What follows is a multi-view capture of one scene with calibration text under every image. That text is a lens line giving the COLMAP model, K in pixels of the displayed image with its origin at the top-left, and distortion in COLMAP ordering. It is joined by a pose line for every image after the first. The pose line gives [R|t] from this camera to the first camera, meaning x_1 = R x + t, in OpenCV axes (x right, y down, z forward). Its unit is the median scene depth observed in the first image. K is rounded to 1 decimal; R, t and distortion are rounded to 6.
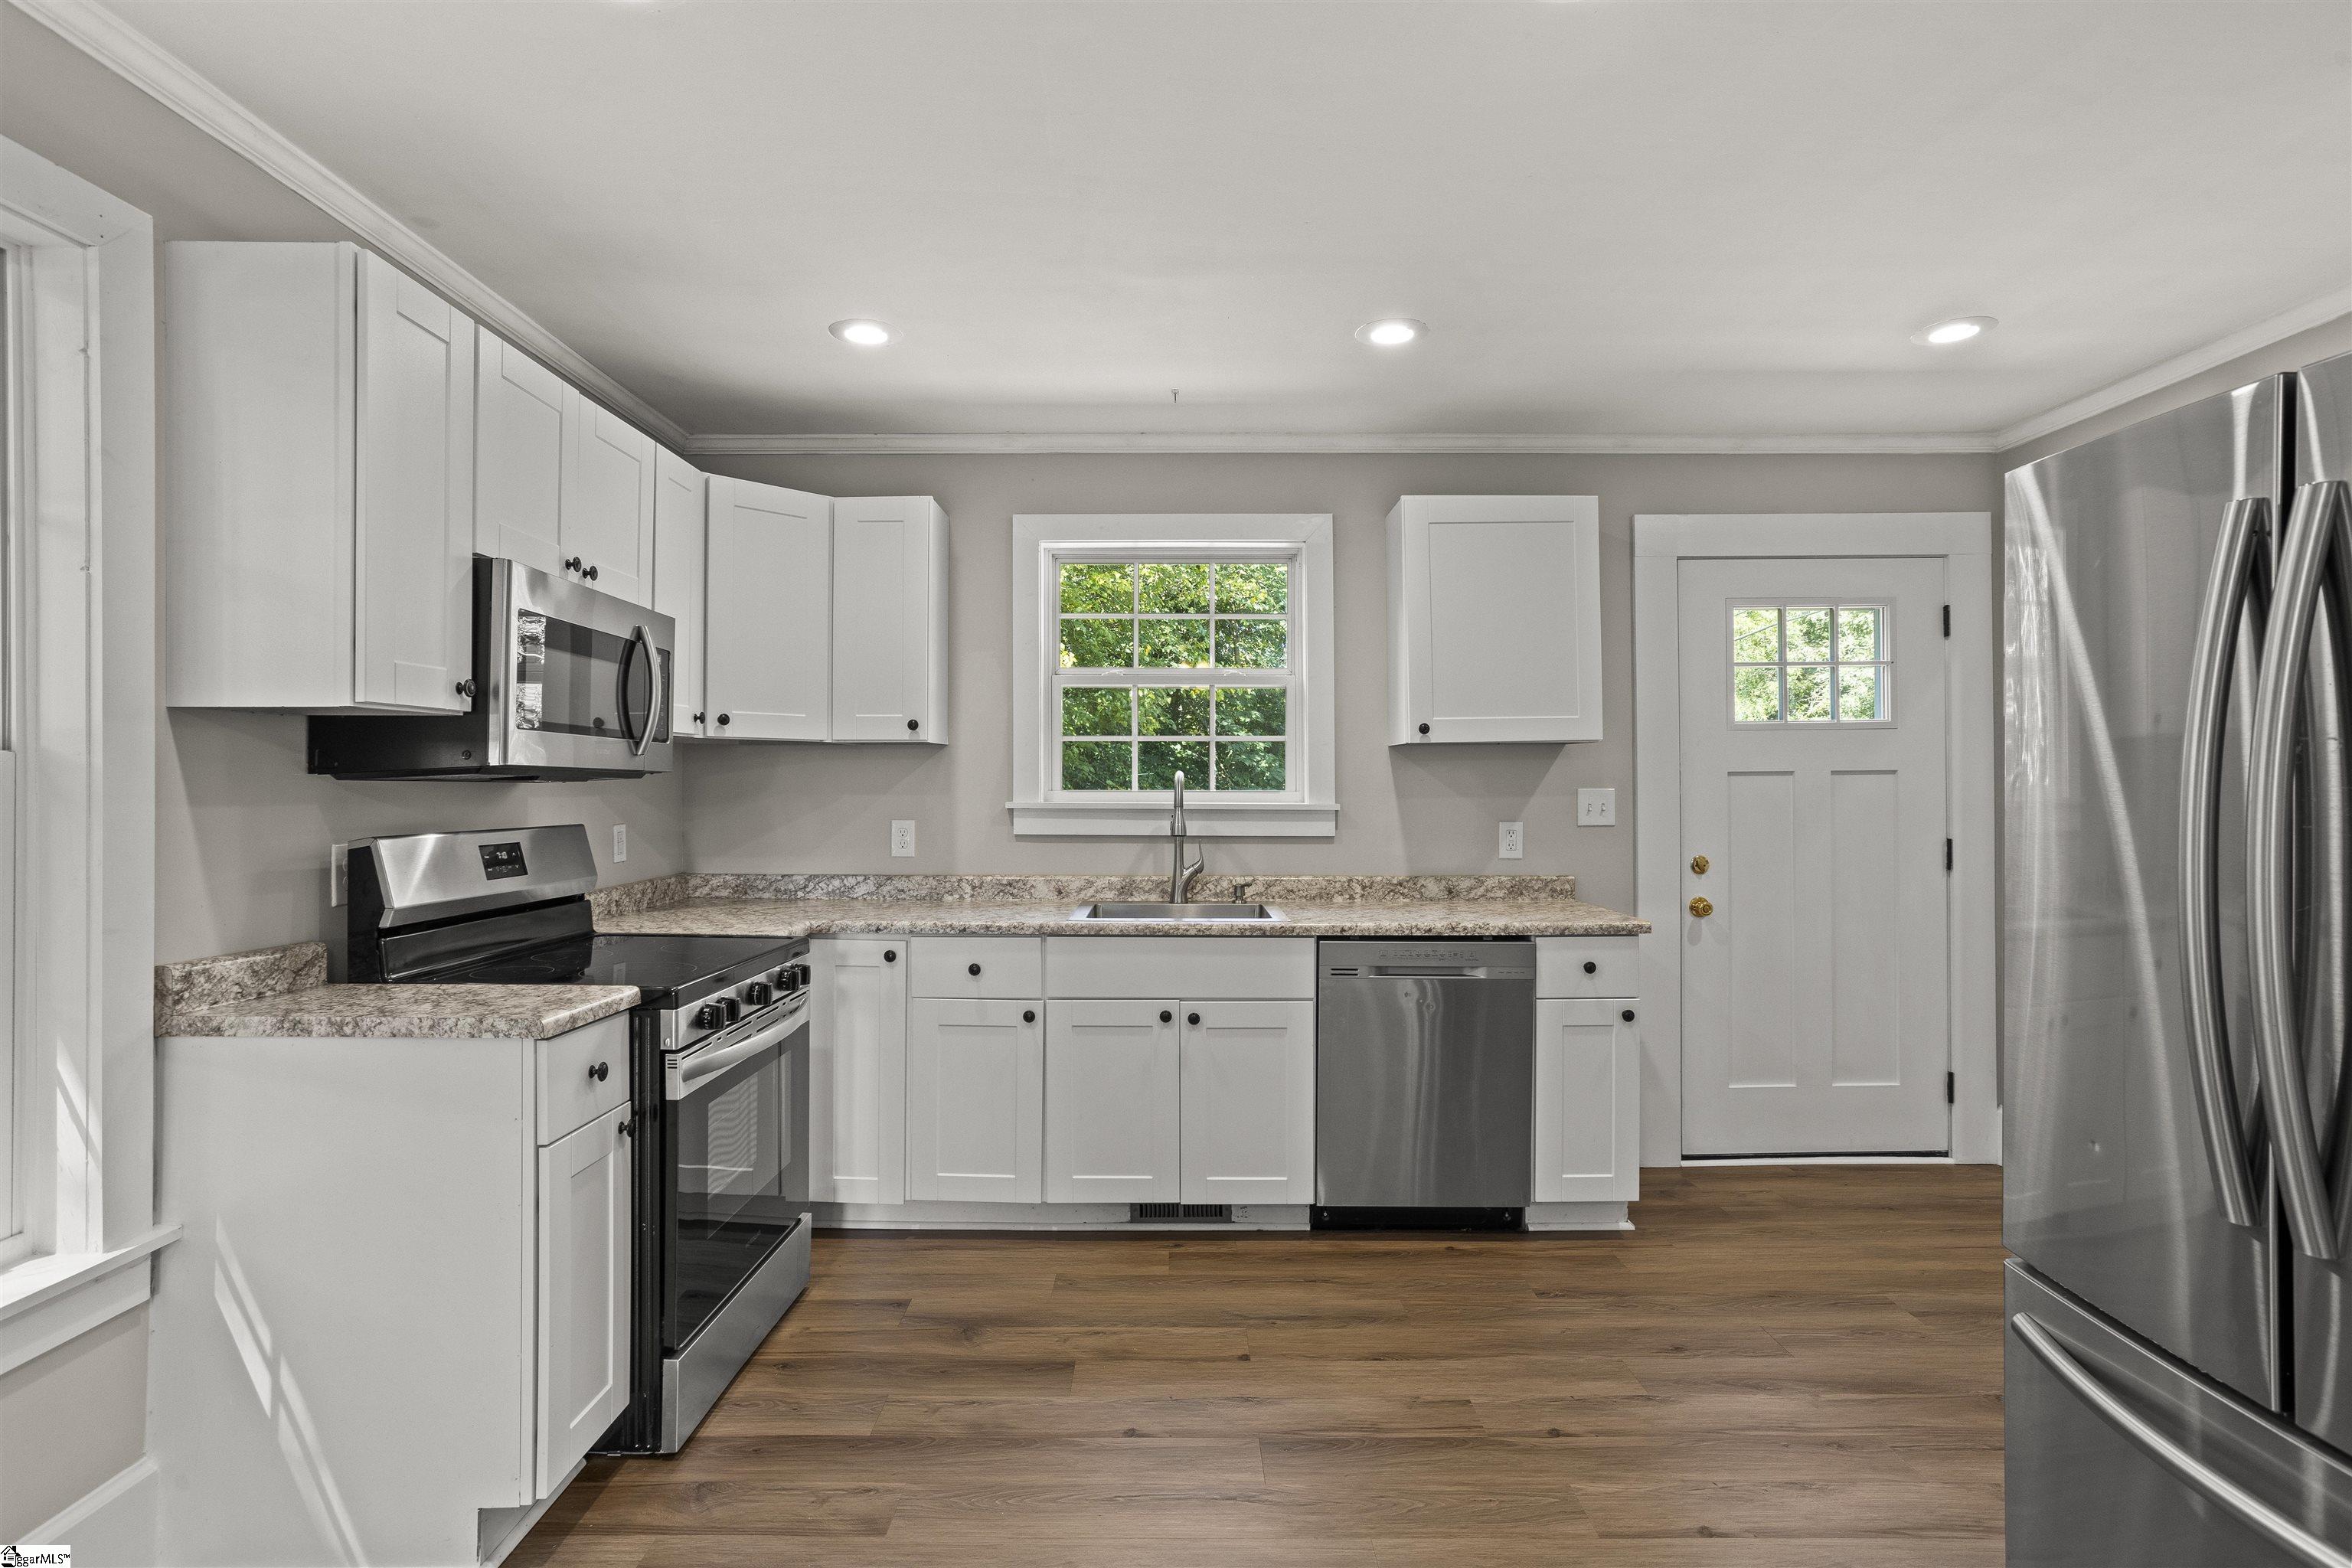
lens RADIAL K [[1130.3, 0, 1176.0], [0, 1130.3, 784.0], [0, 0, 1]] dist [-0.000846, 0.000243]
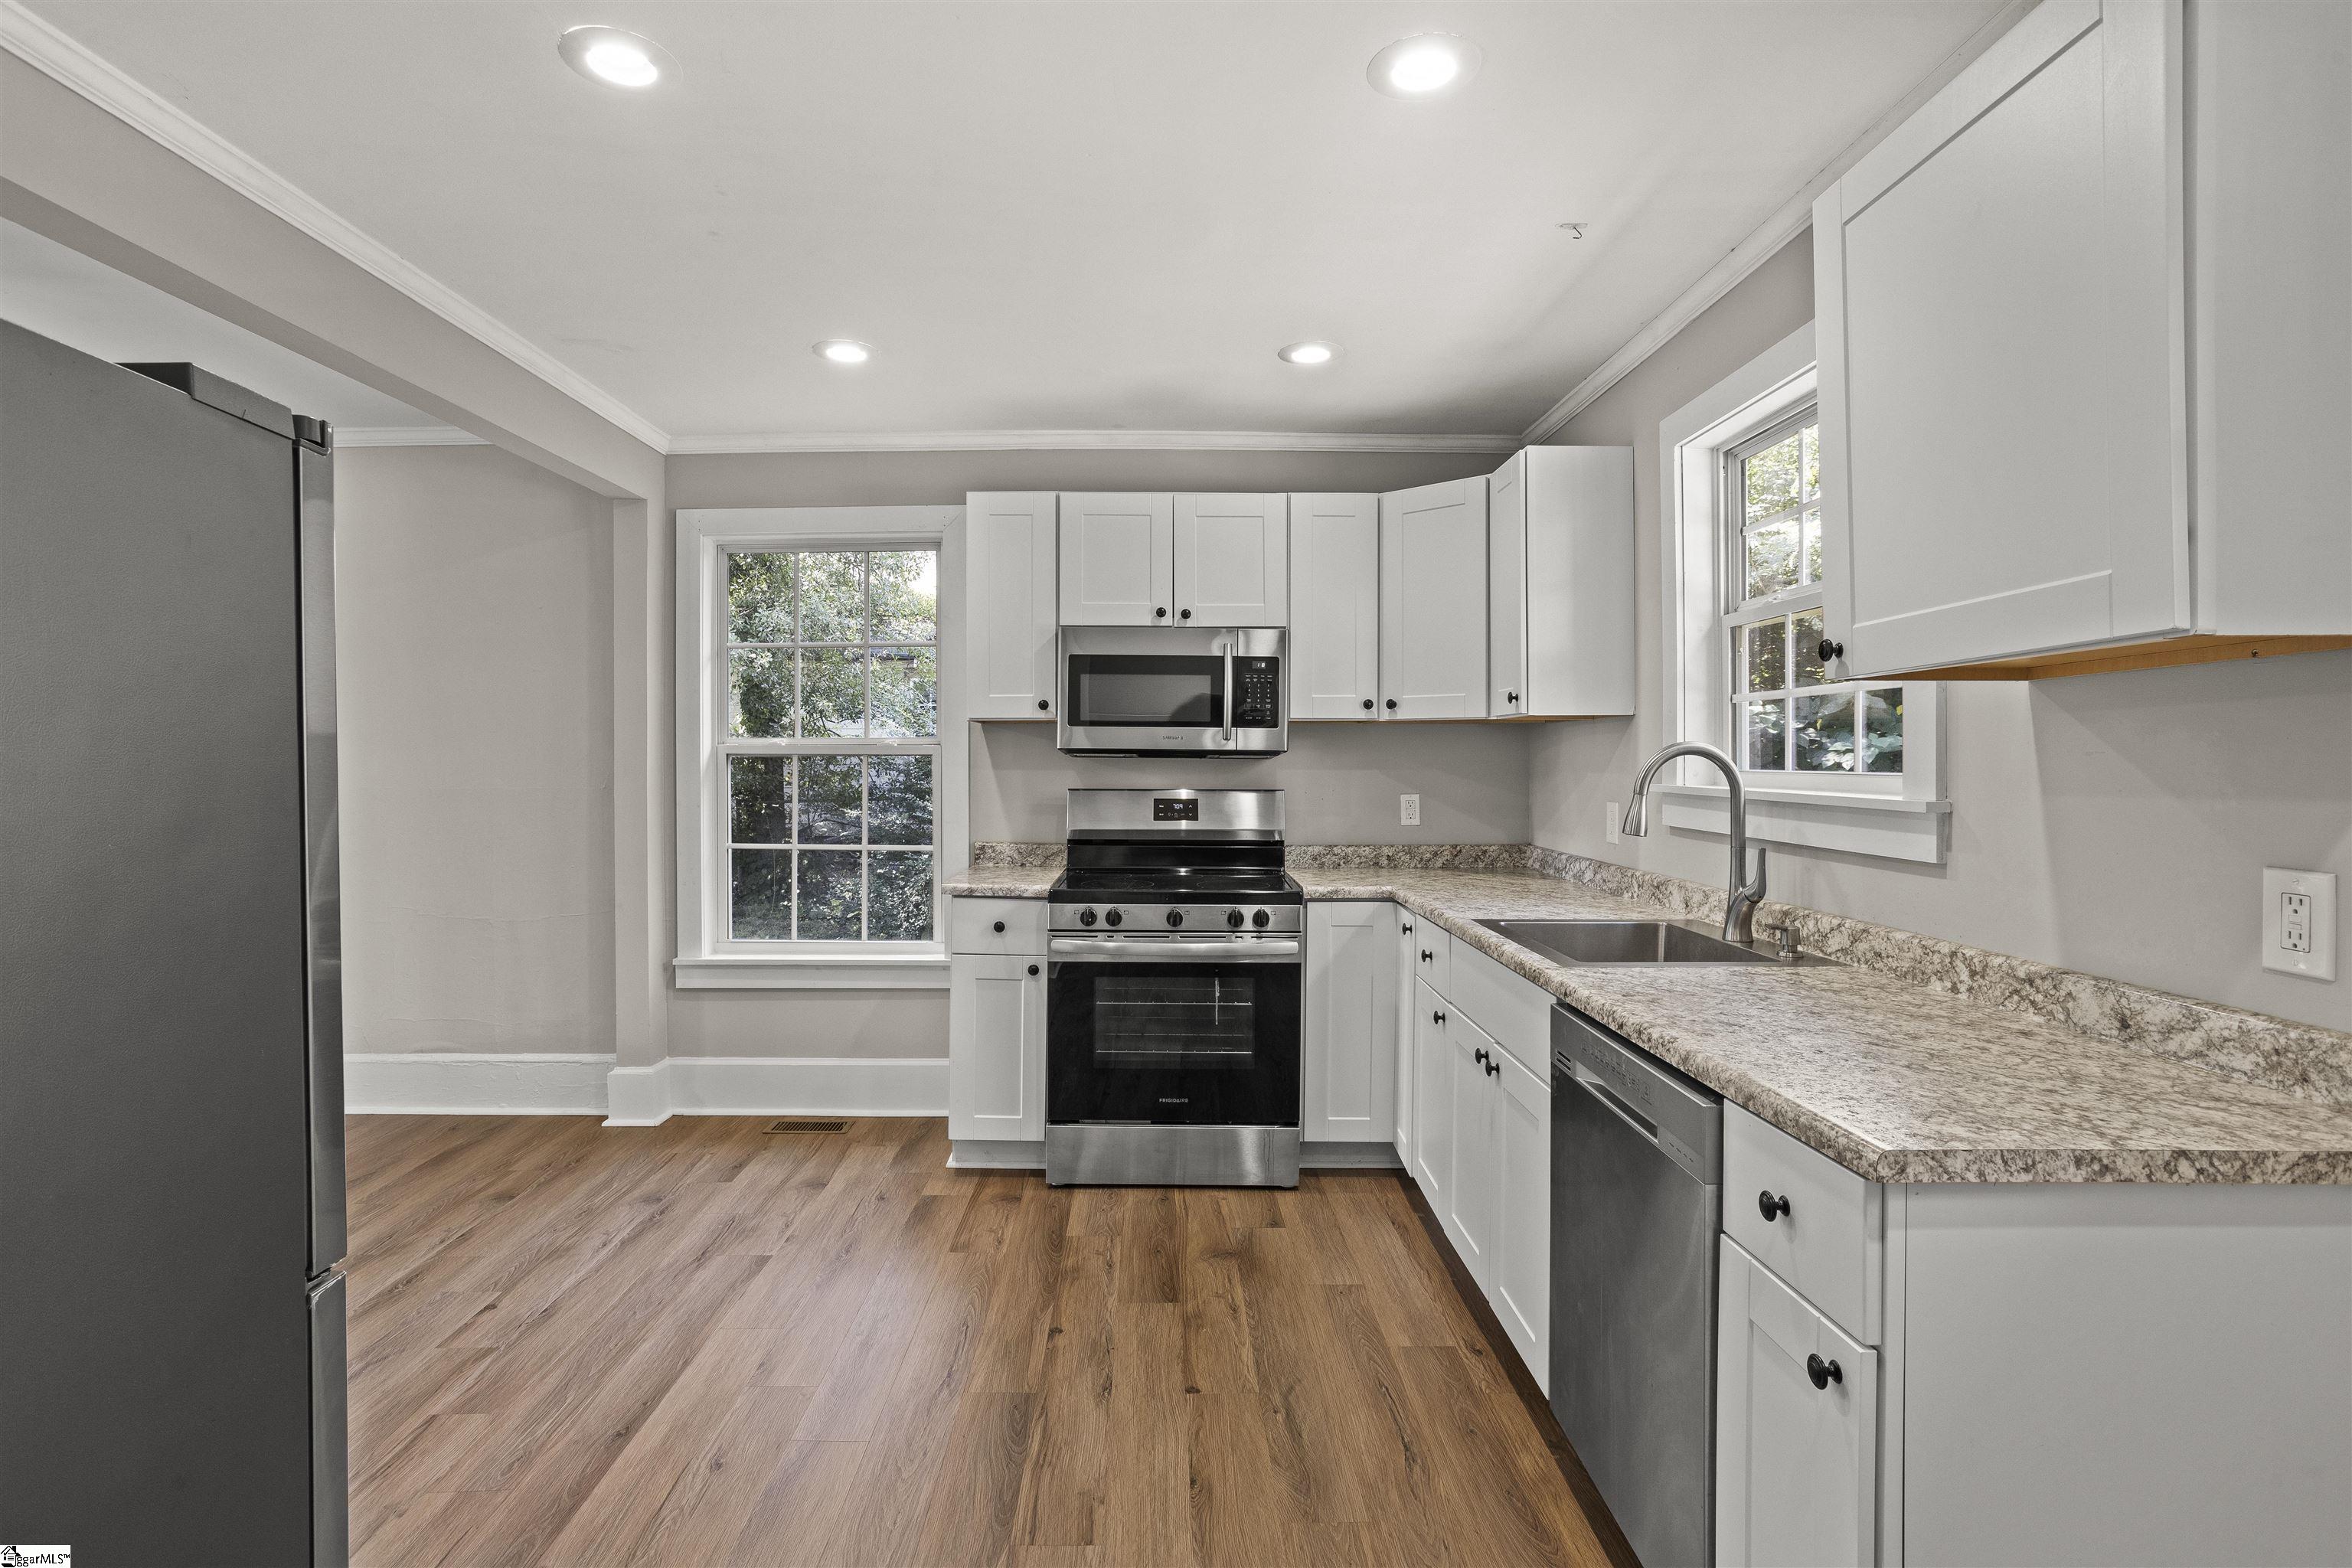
lens RADIAL K [[1167.3, 0, 1164.4], [0, 1167.3, 760.1], [0, 0, 1]] dist [-0.001648, 0.000124]
pose [[0.005692, 0.005336, -0.999970, 0.916363], [0.005006, 0.999973, 0.005365, -0.006805], [0.999971, -0.005036, 0.005665, 0.890924]]
